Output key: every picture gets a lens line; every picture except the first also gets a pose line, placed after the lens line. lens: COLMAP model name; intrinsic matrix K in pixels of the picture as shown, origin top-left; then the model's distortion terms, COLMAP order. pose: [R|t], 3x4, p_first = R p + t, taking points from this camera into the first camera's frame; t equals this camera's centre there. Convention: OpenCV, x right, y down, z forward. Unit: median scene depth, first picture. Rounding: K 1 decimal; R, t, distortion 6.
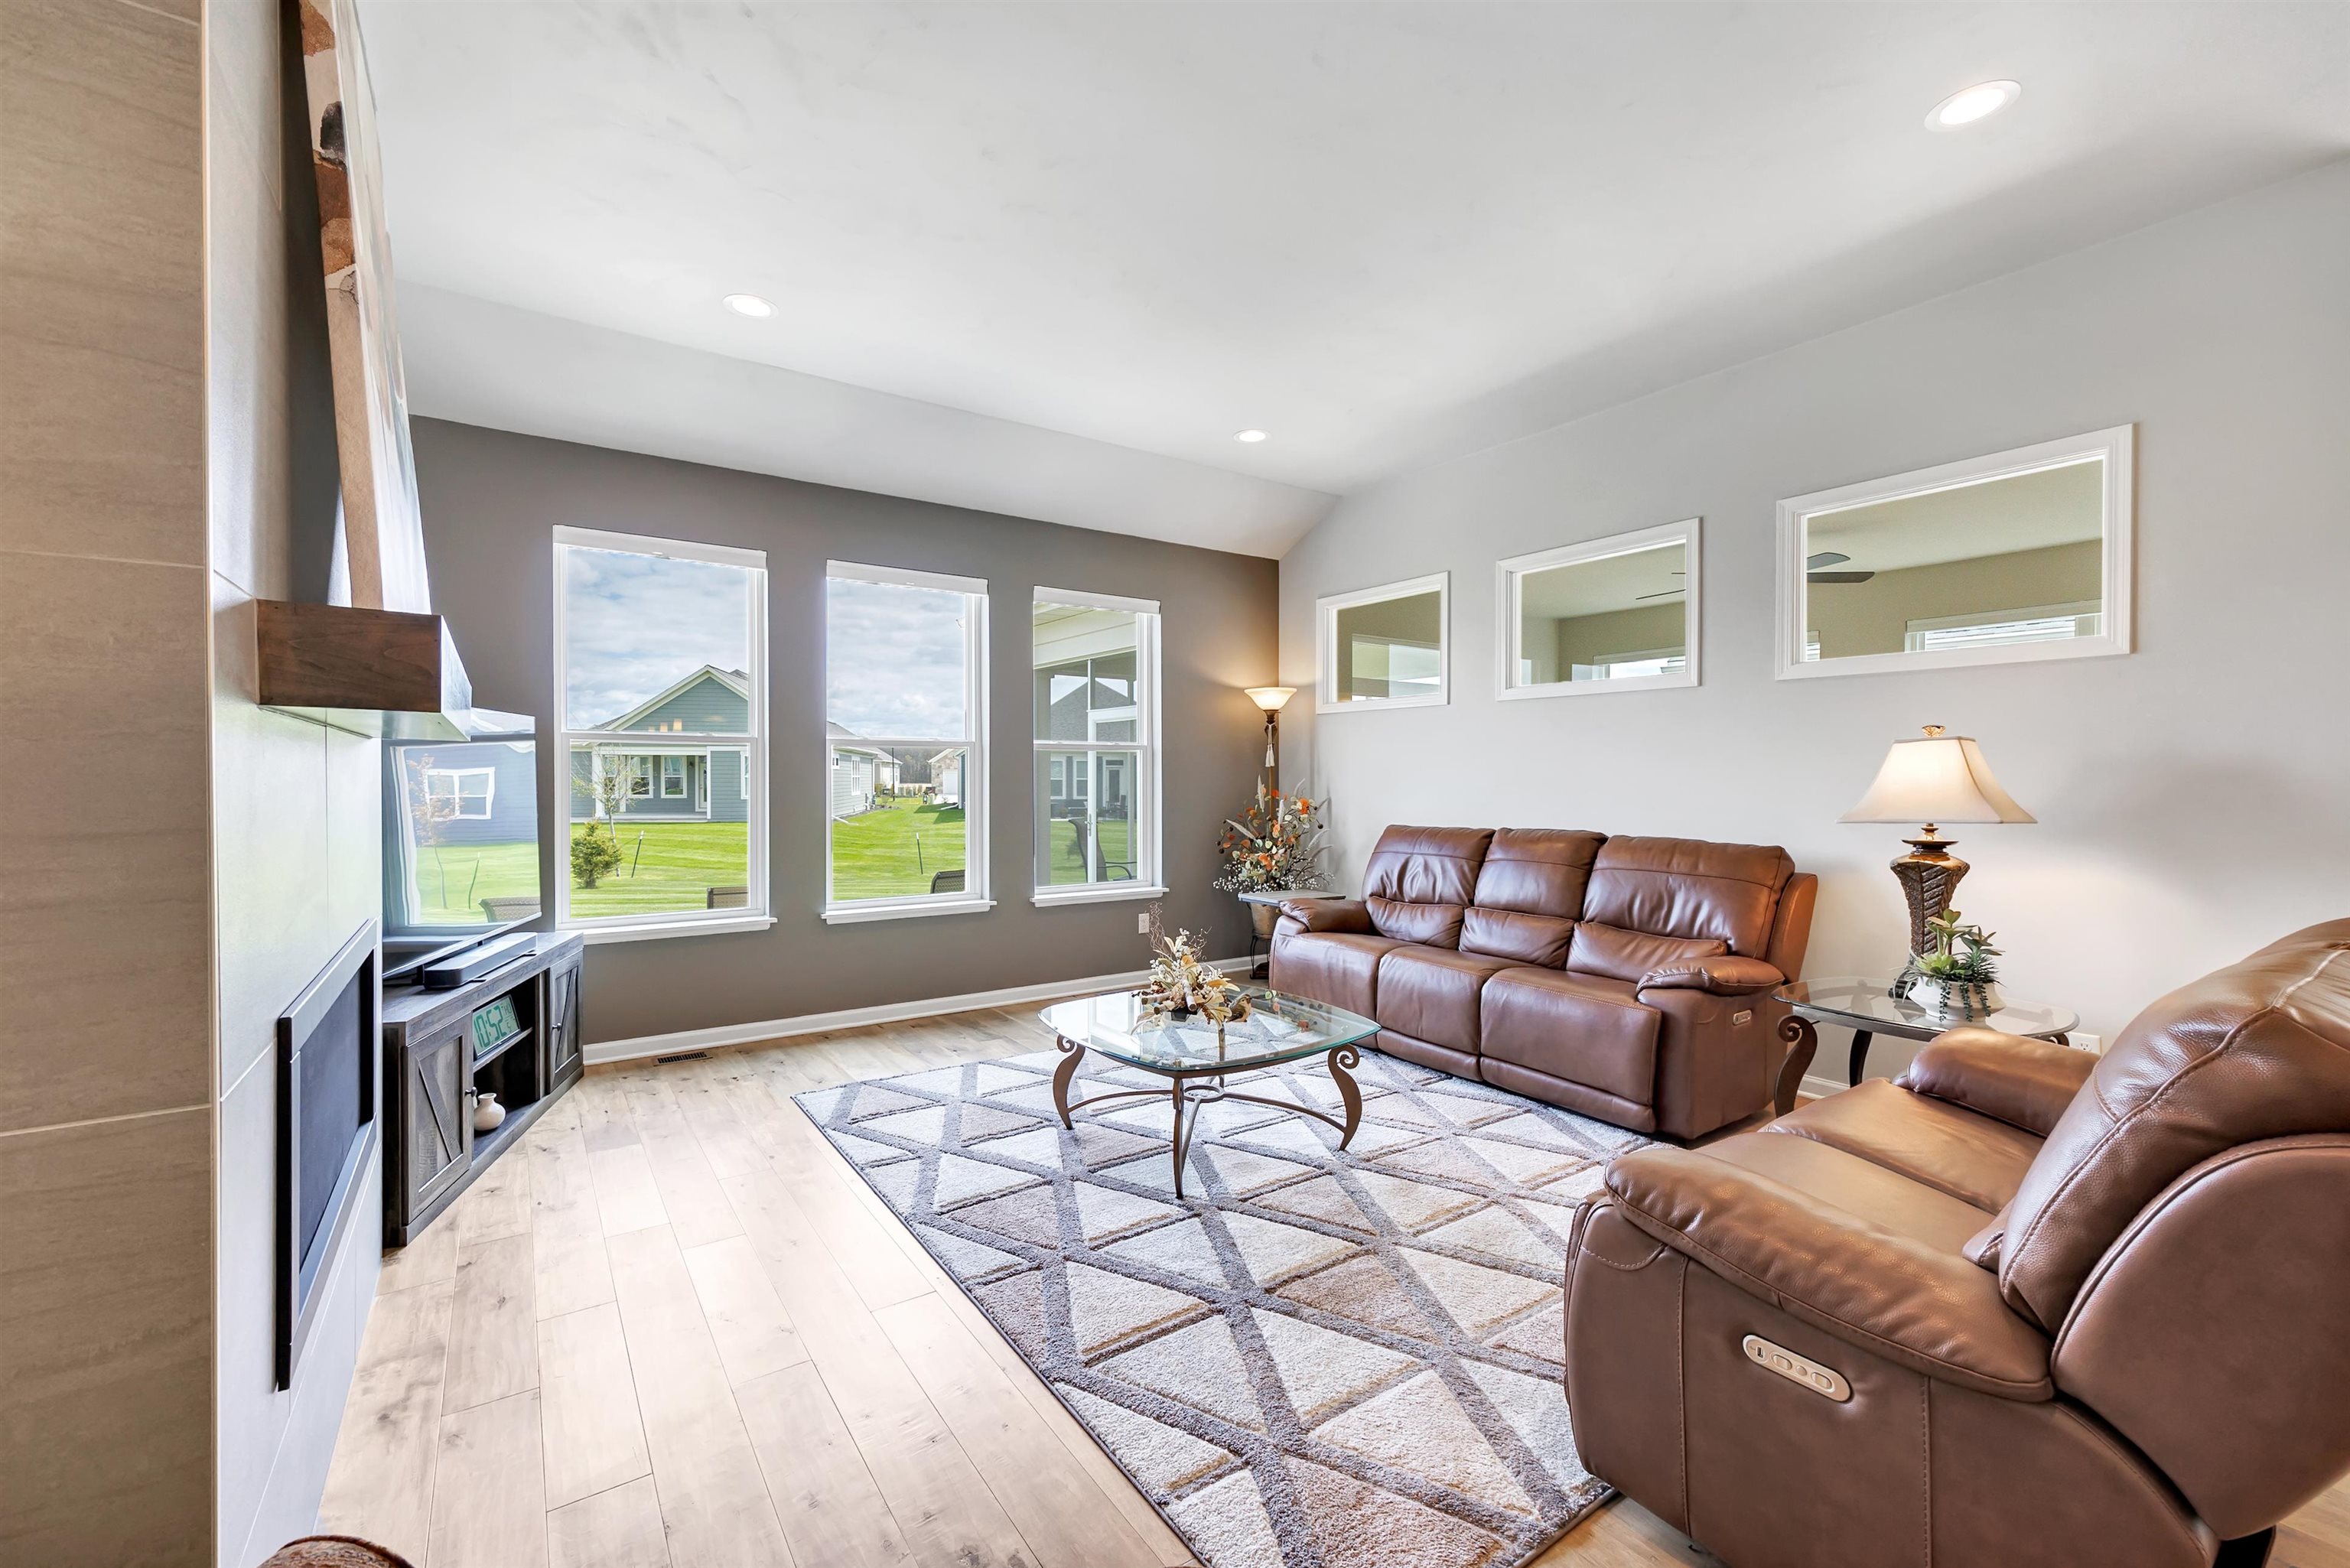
lens RADIAL K [[955.1, 0, 1185.8], [0, 955.1, 783.3], [0, 0, 1]] dist [0.000085, -0.000091]
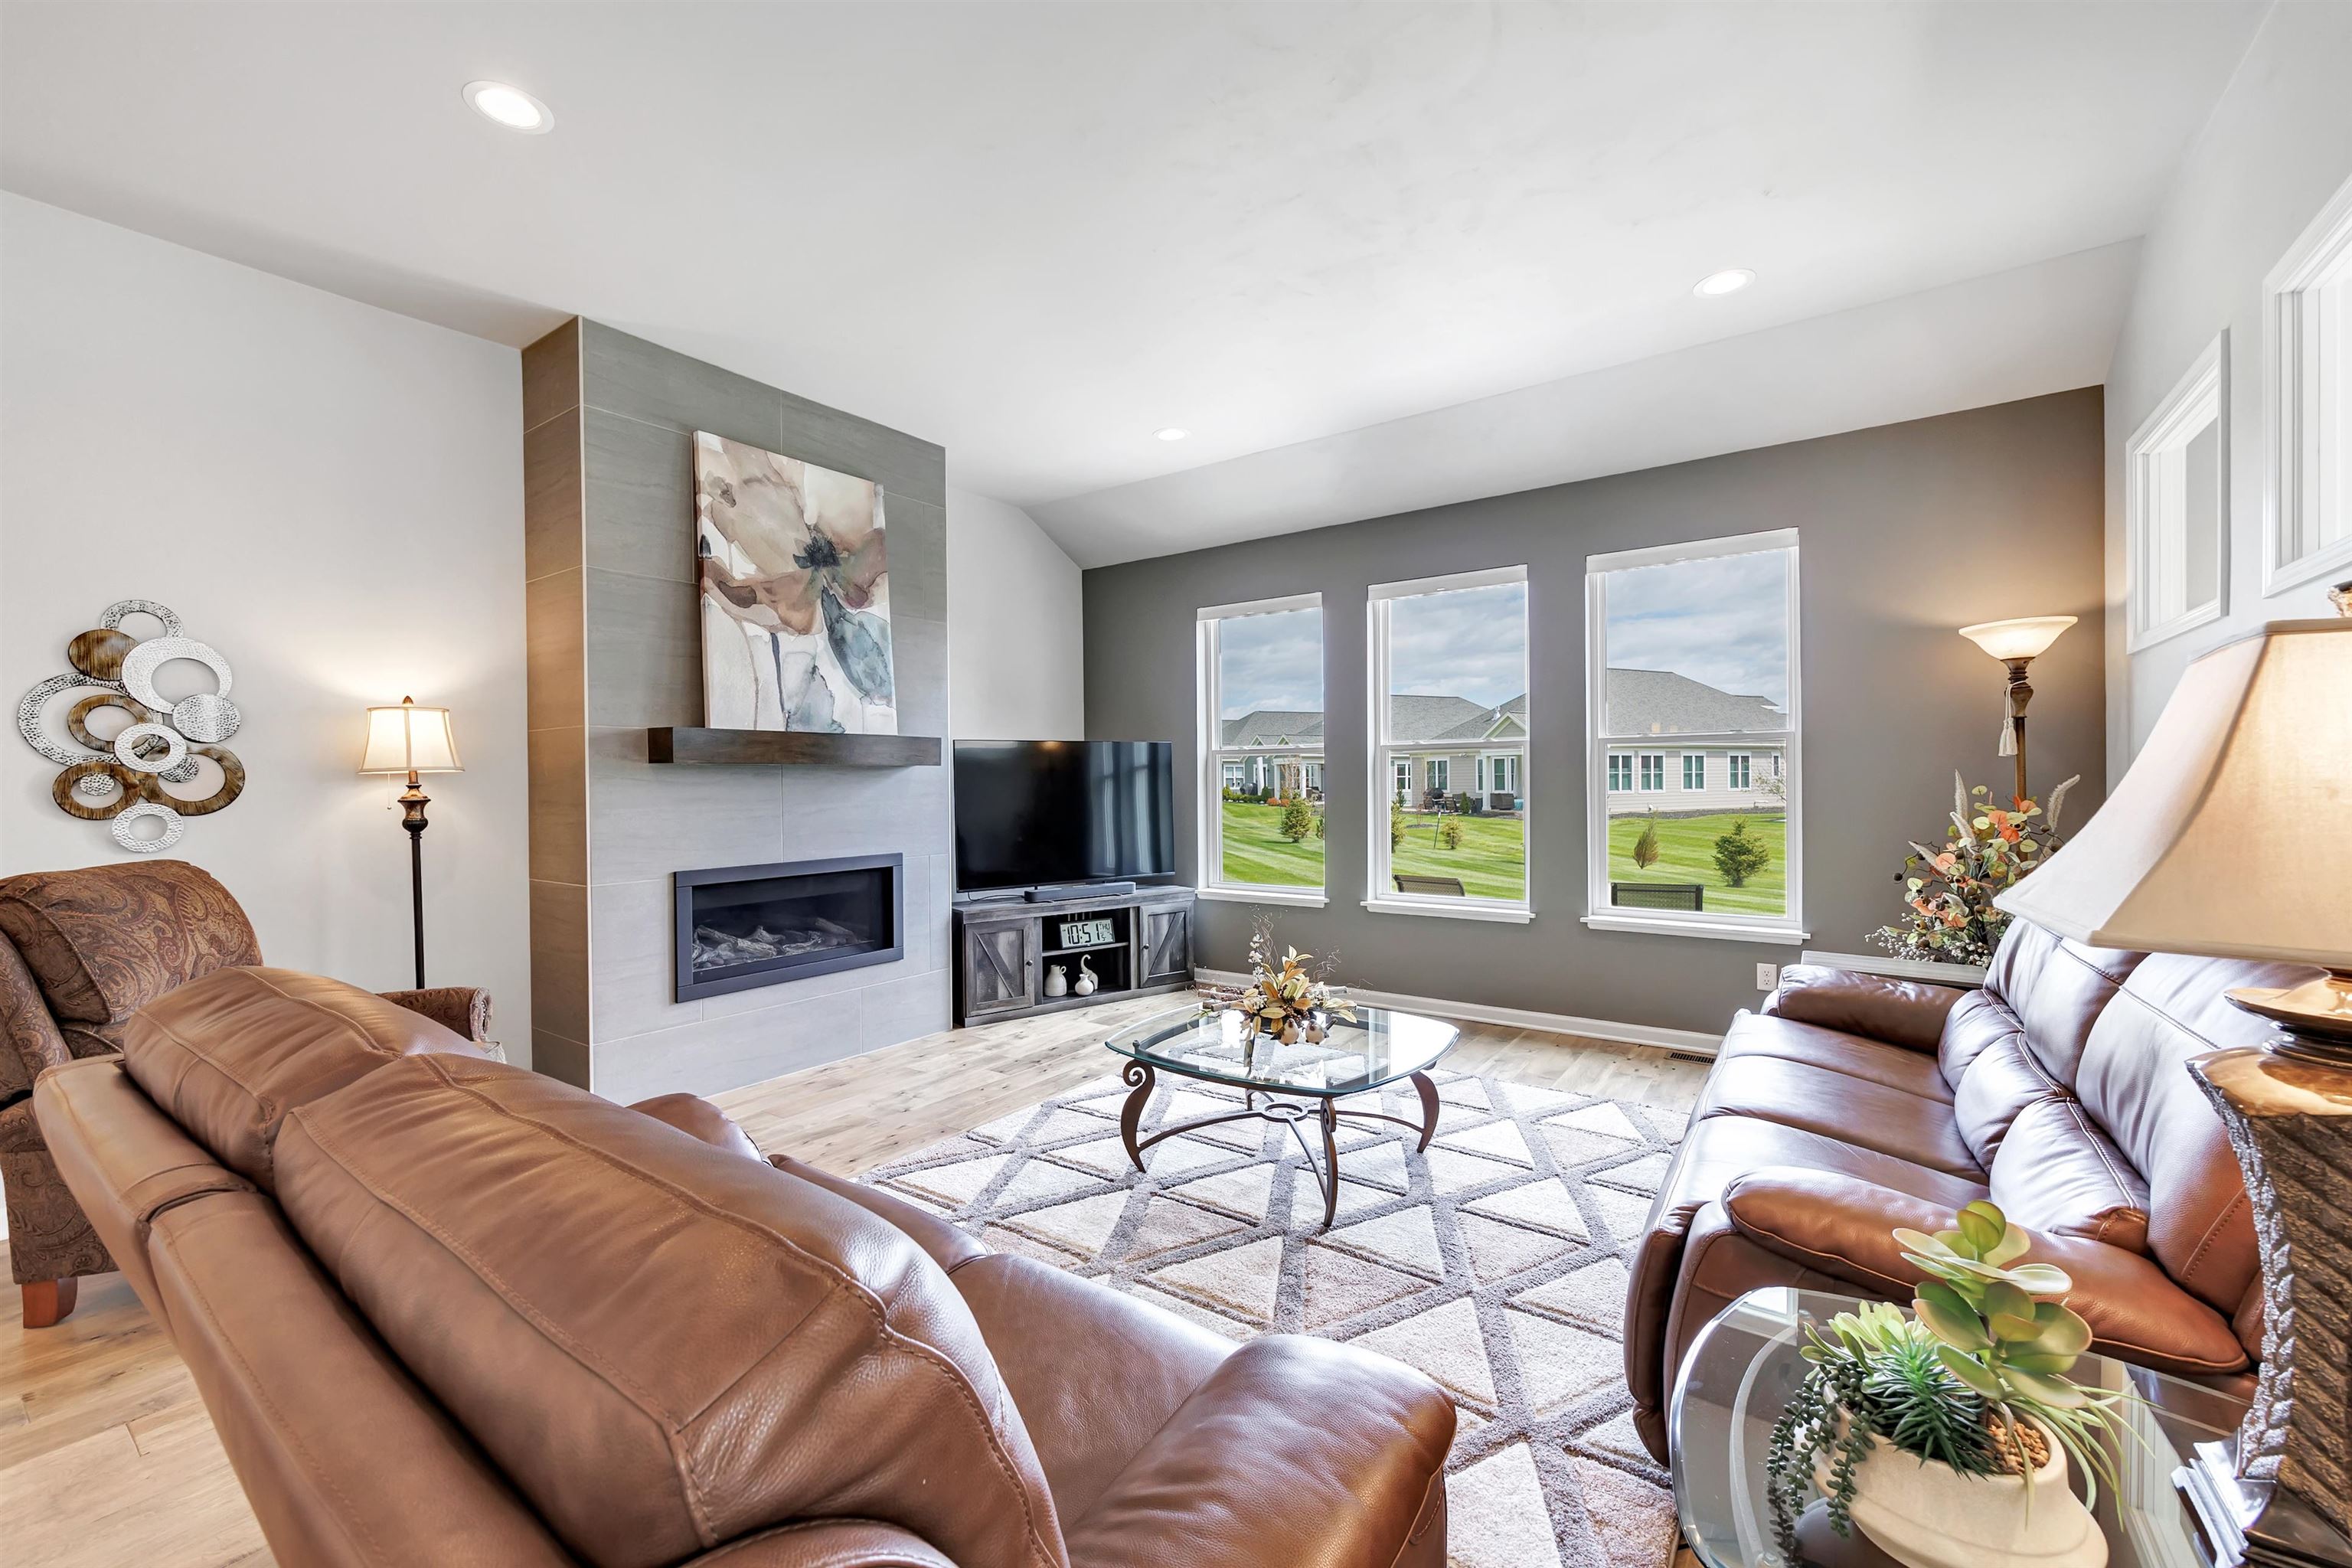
lens RADIAL K [[956.0, 0, 1188.3], [0, 956.0, 787.4], [0, 0, 1]] dist [0.000085, -0.000091]
pose [[0.350326, 0.000892, -0.936627, 0.463270], [0.002616, 0.999995, 0.001931, 0.000048], [0.936624, -0.003126, 0.350322, 0.312069]]
